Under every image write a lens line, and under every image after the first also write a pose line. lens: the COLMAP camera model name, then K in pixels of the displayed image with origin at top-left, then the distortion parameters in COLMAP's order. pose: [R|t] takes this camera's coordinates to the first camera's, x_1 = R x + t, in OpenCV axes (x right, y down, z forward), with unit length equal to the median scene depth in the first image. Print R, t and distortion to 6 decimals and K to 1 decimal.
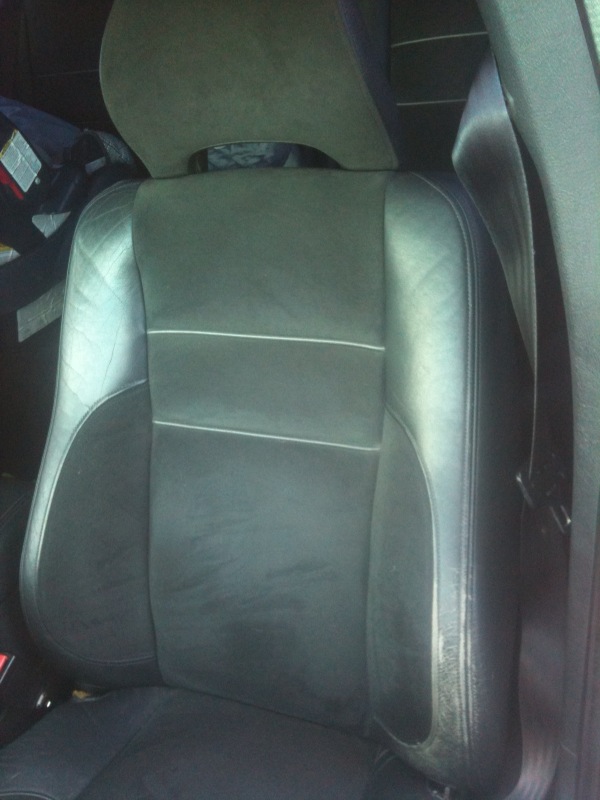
lens RADIAL K [[880.5, 0, 301.3], [0, 880.5, 400.3], [0, 0, 1]] dist [0.018915, 0.000000]
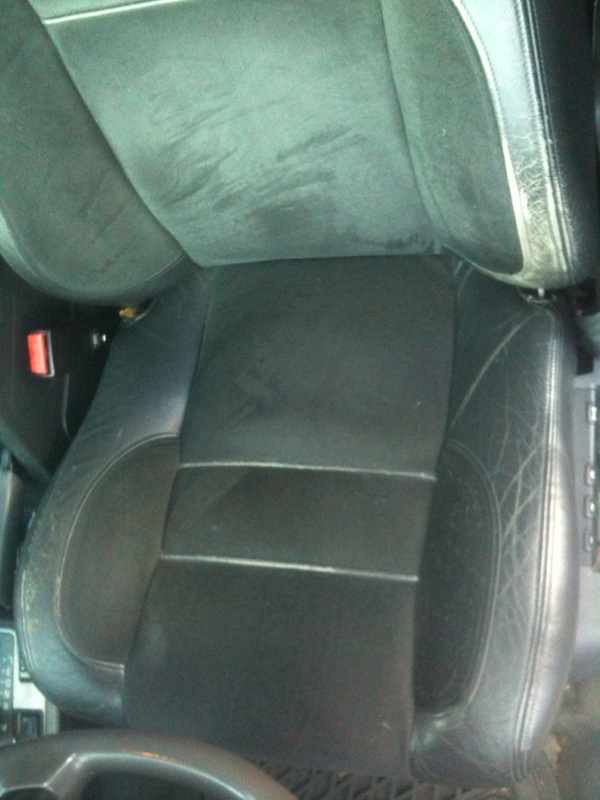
lens RADIAL K [[880.5, 0, 298.2], [0, 880.5, 400.5], [0, 0, 1]] dist [0.018915, 0.000000]
pose [[0.923373, -0.364817, -0.119542, -0.007338], [0.339680, 0.631294, 0.697198, -0.258027], [-0.178883, -0.684380, 0.706841, 0.321061]]
